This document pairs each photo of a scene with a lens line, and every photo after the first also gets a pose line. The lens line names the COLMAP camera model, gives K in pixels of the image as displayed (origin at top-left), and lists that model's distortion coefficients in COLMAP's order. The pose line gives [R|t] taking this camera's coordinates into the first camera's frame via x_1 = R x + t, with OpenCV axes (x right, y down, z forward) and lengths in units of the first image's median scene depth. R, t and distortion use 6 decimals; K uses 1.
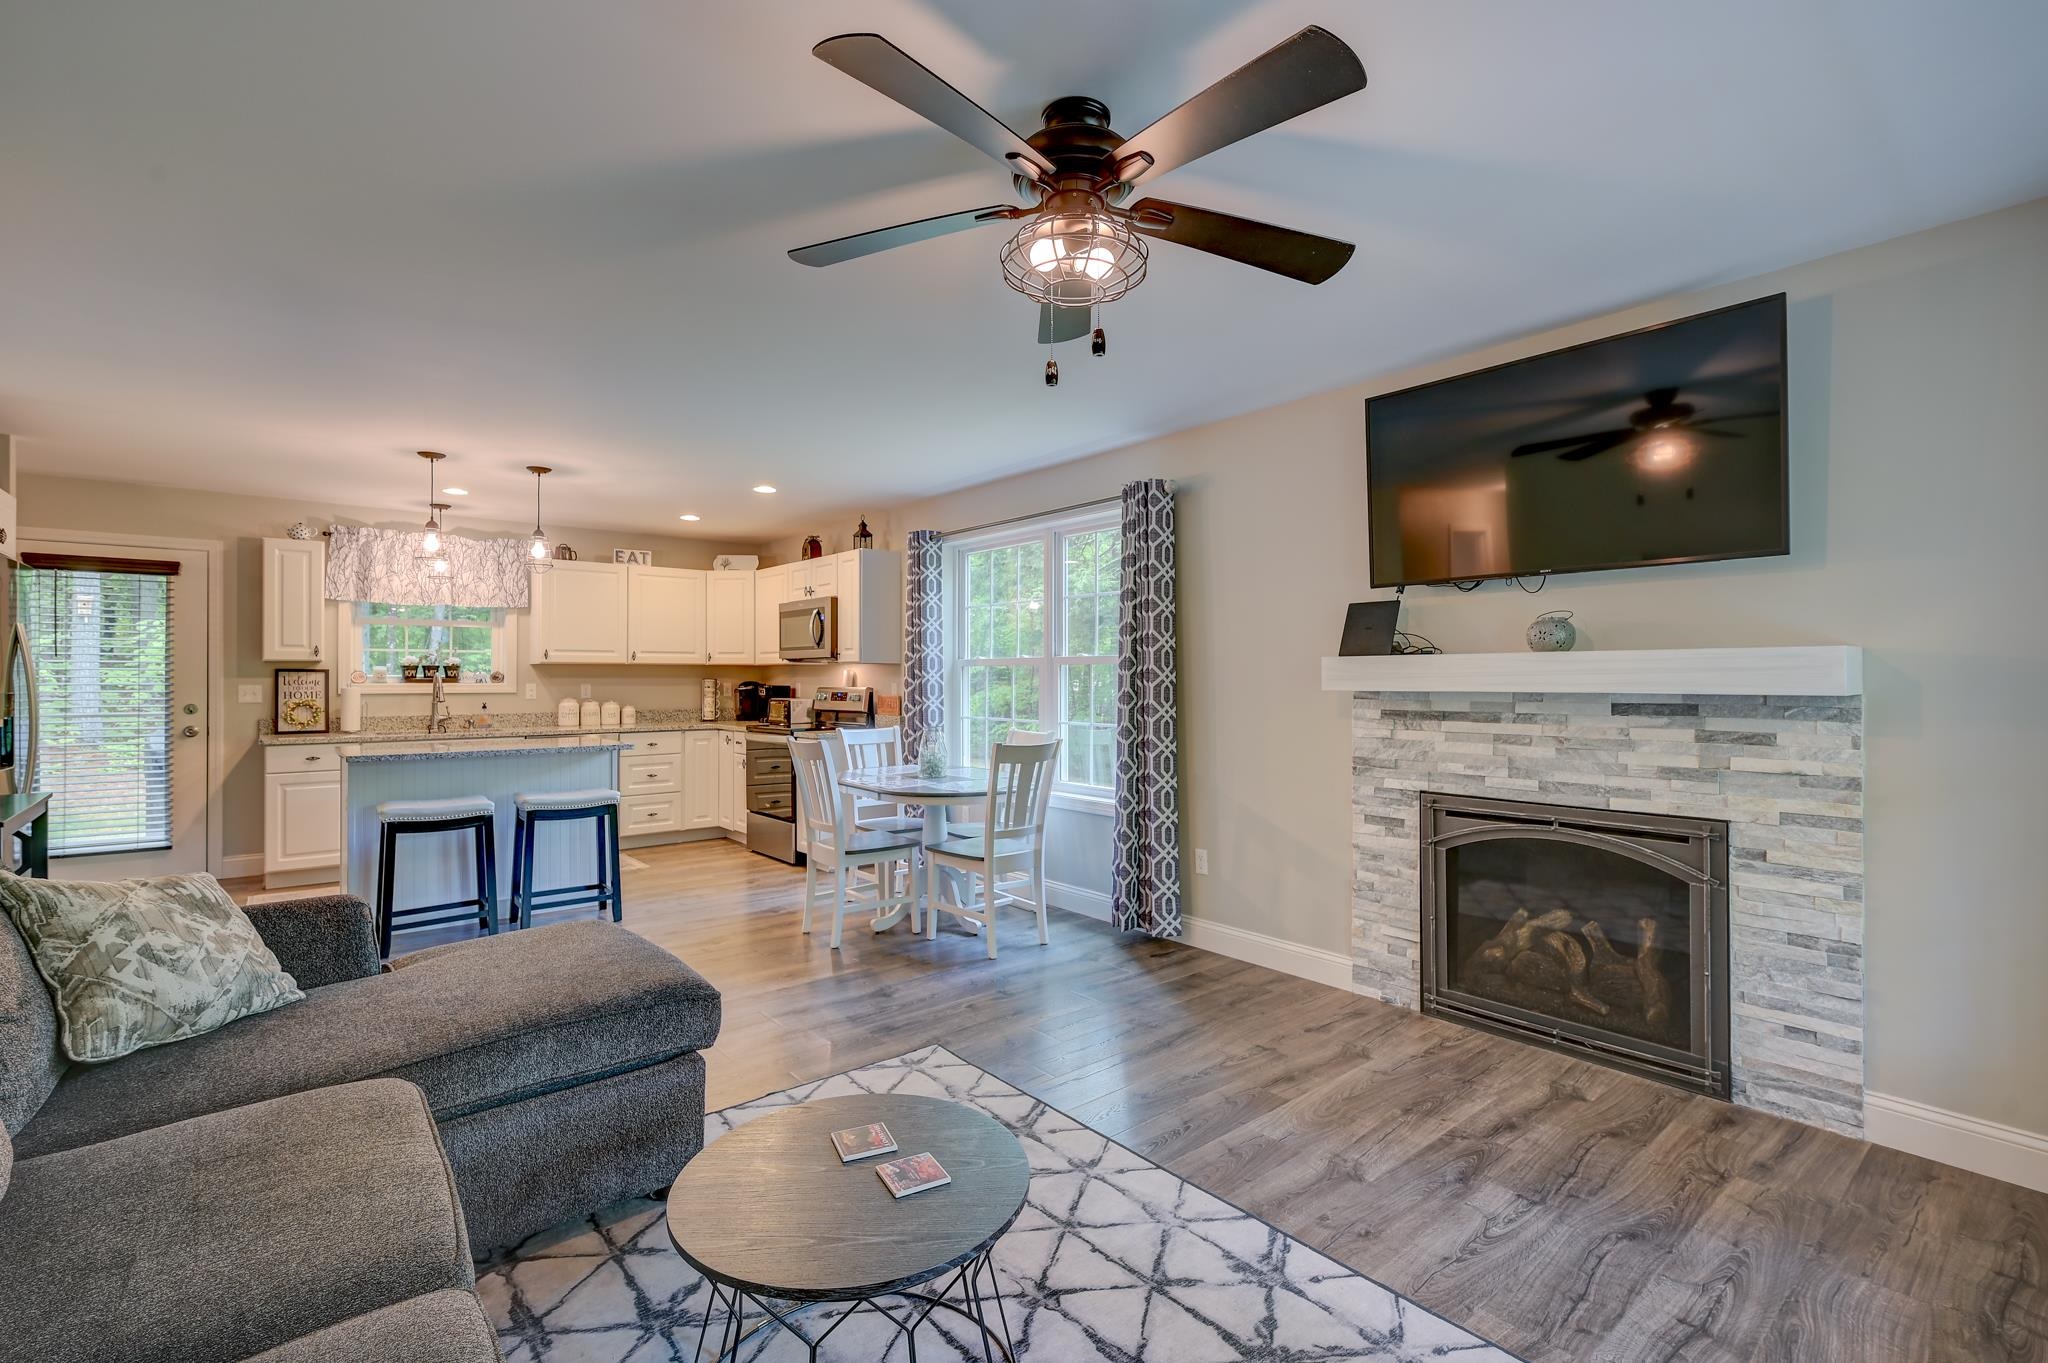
lens RADIAL K [[928.0, 0, 1038.8], [0, 928.0, 671.5], [0, 0, 1]] dist [-0.001413, 0.001873]
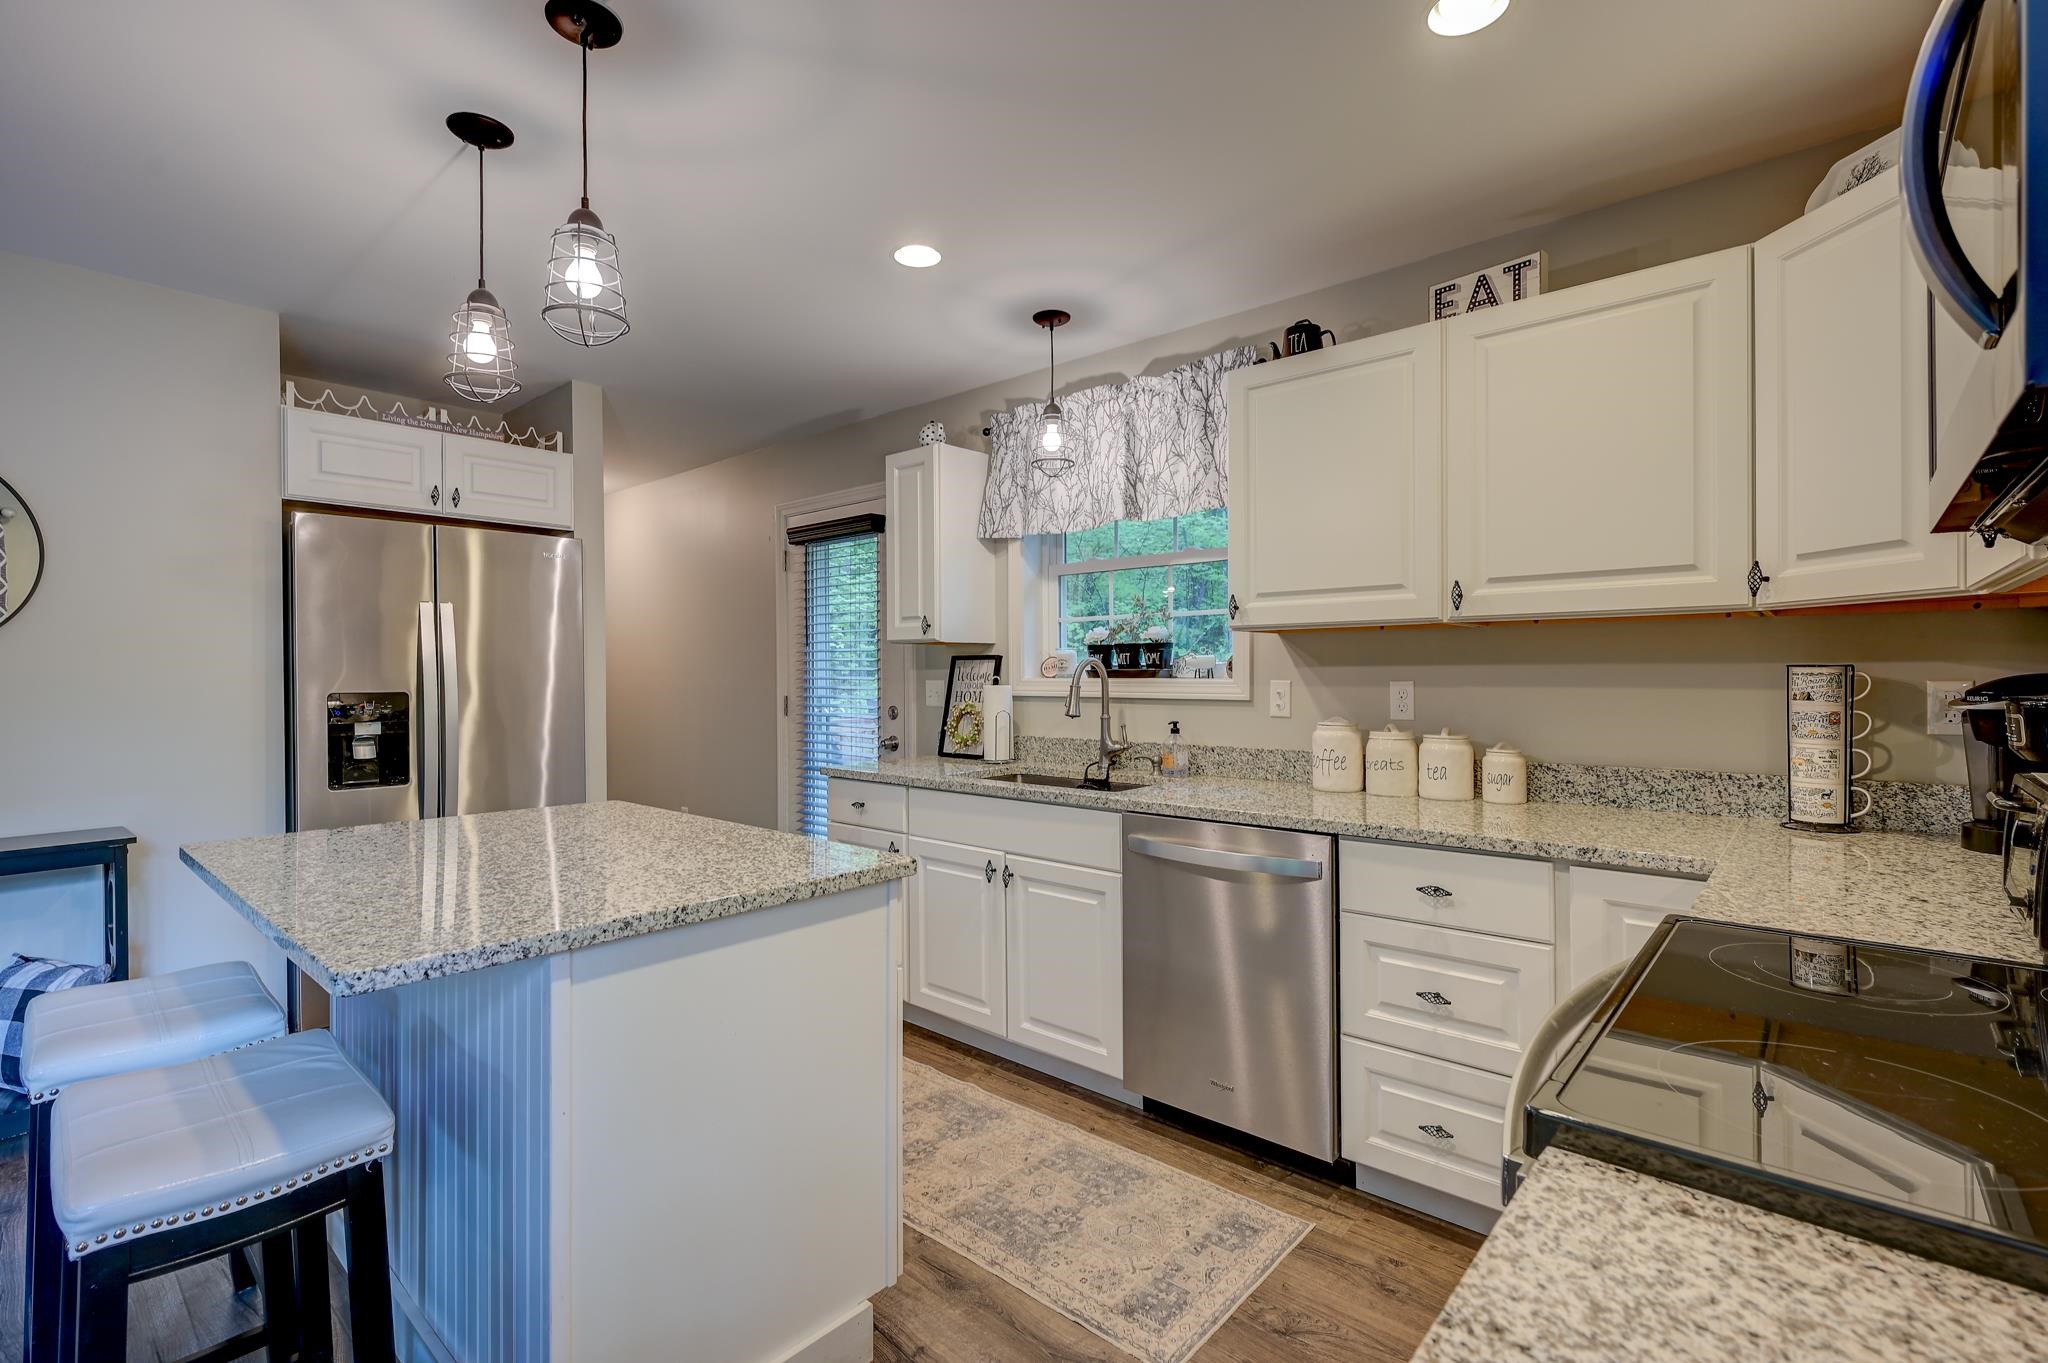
lens RADIAL K [[928.0, 0, 1019.2], [0, 928.0, 673.4], [0, 0, 1]] dist [-0.001413, 0.001873]
pose [[0.145409, -0.000036, -0.989372, -0.213441], [0.013435, 0.999908, 0.001938, 0.011304], [0.989280, -0.013574, 0.145396, 1.199903]]
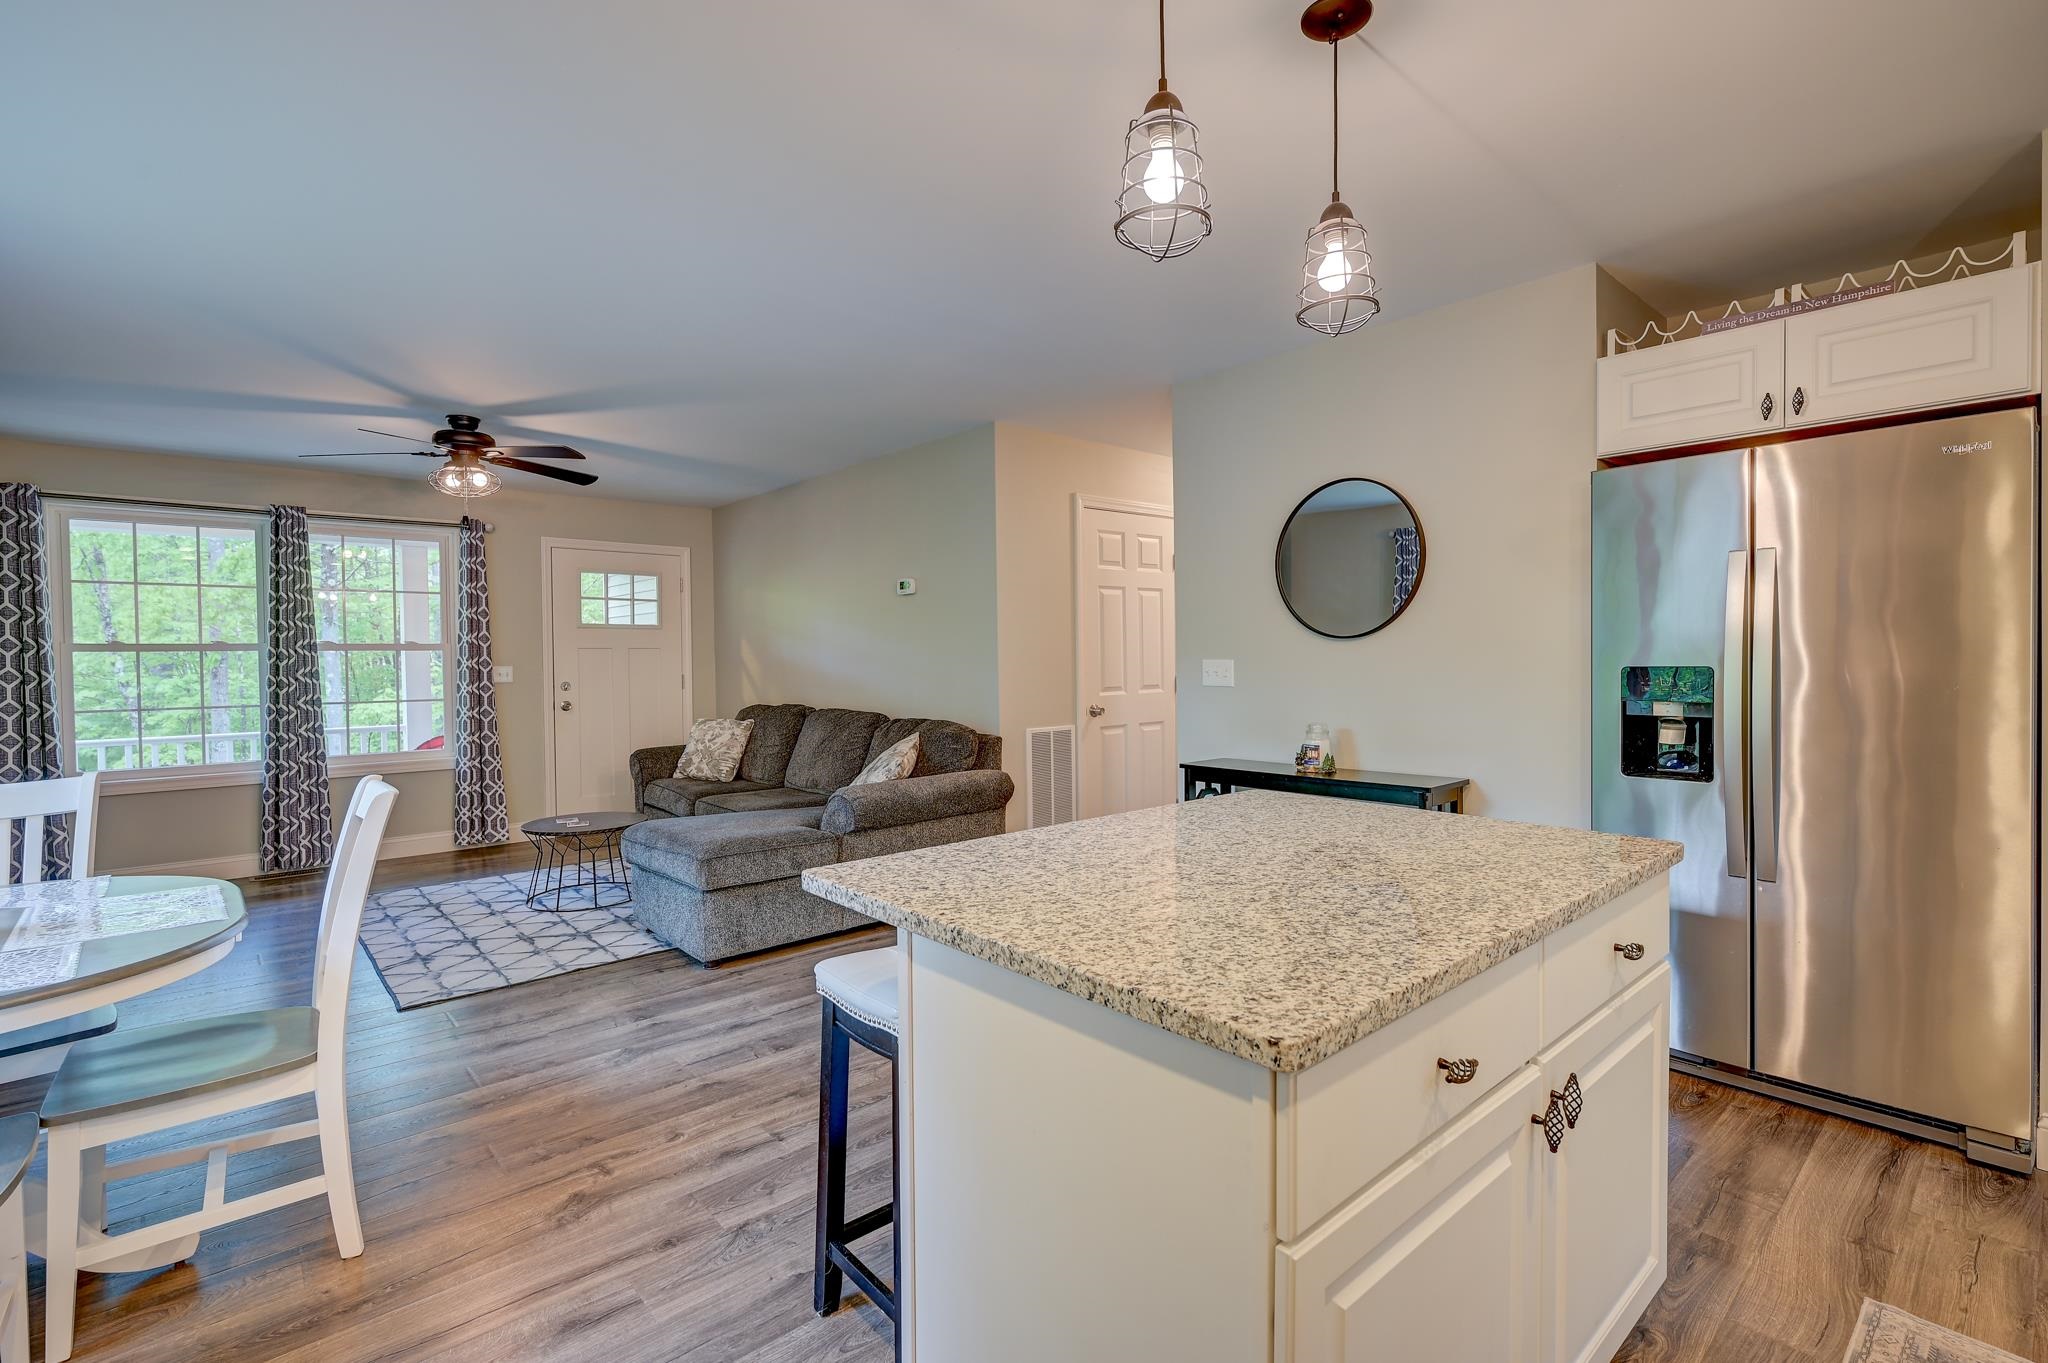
lens RADIAL K [[928.0, 0, 1021.8], [0, 928.0, 661.2], [0, 0, 1]] dist [-0.001413, 0.001873]
pose [[-0.999640, 0.011530, -0.024220, -0.532805], [0.011604, 0.999928, -0.002948, 0.013872], [0.024184, -0.003228, -0.999702, 1.385253]]
